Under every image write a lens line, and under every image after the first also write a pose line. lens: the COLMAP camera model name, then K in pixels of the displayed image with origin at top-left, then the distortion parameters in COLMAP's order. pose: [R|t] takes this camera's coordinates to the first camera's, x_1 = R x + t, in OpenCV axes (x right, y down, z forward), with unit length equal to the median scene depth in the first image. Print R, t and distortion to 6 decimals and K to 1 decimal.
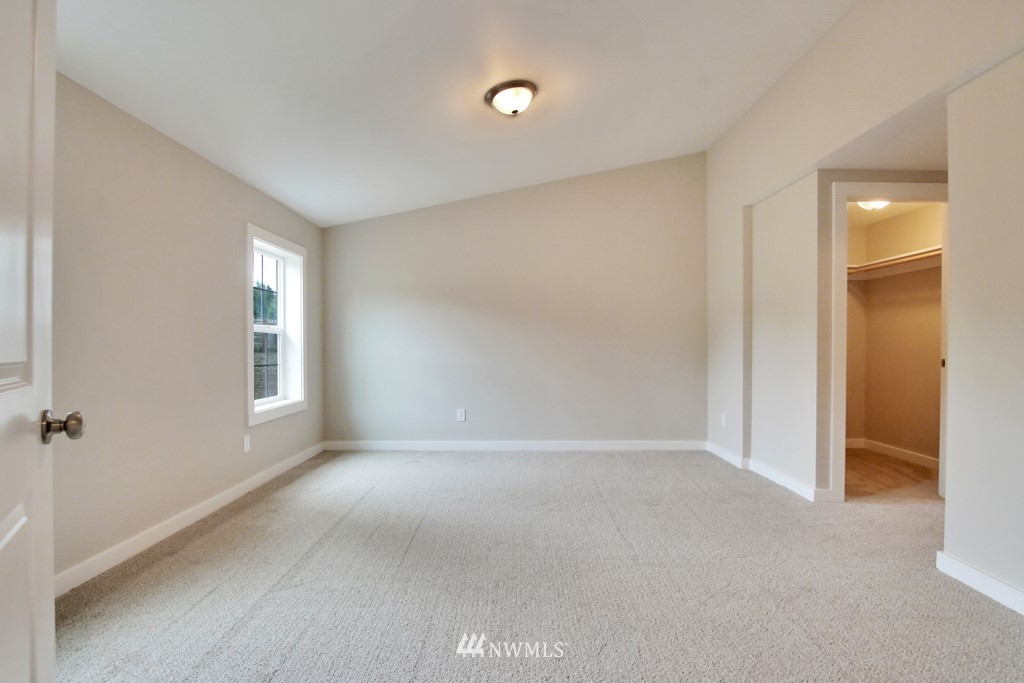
lens RADIAL K [[508.4, 0, 515.3], [0, 508.4, 343.9], [0, 0, 1]] dist [-0.024780, 0.001424]
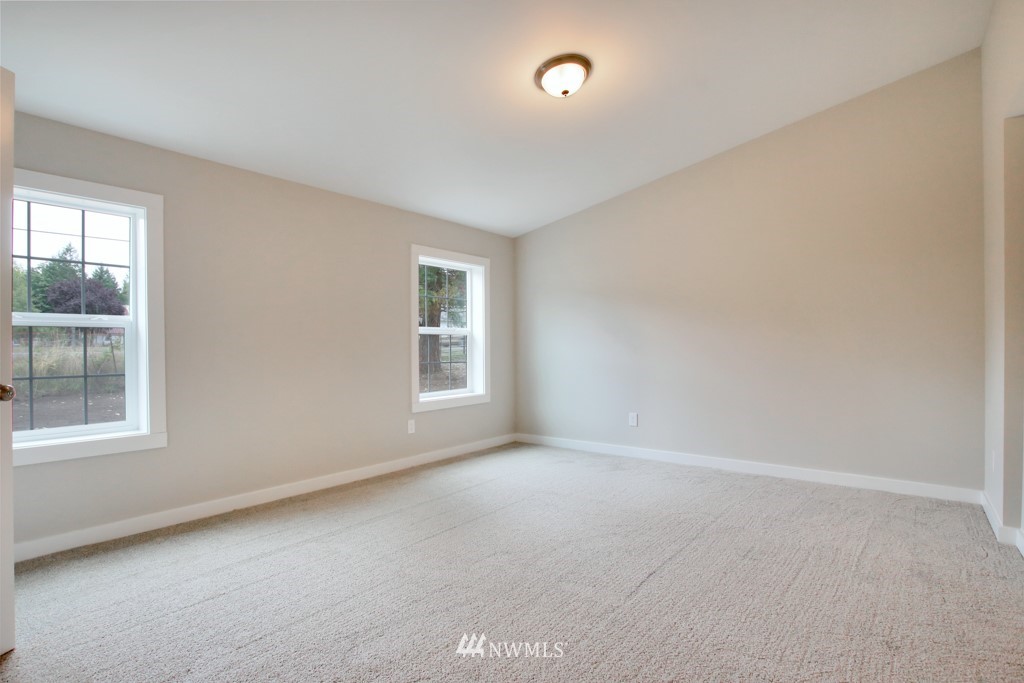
lens RADIAL K [[508.4, 0, 513.2], [0, 508.4, 338.3], [0, 0, 1]] dist [-0.024780, 0.001424]
pose [[0.791619, -0.012573, -0.610886, 0.400478], [0.007302, 0.999912, -0.011117, 0.000760], [0.610971, 0.004339, 0.791641, 0.178131]]
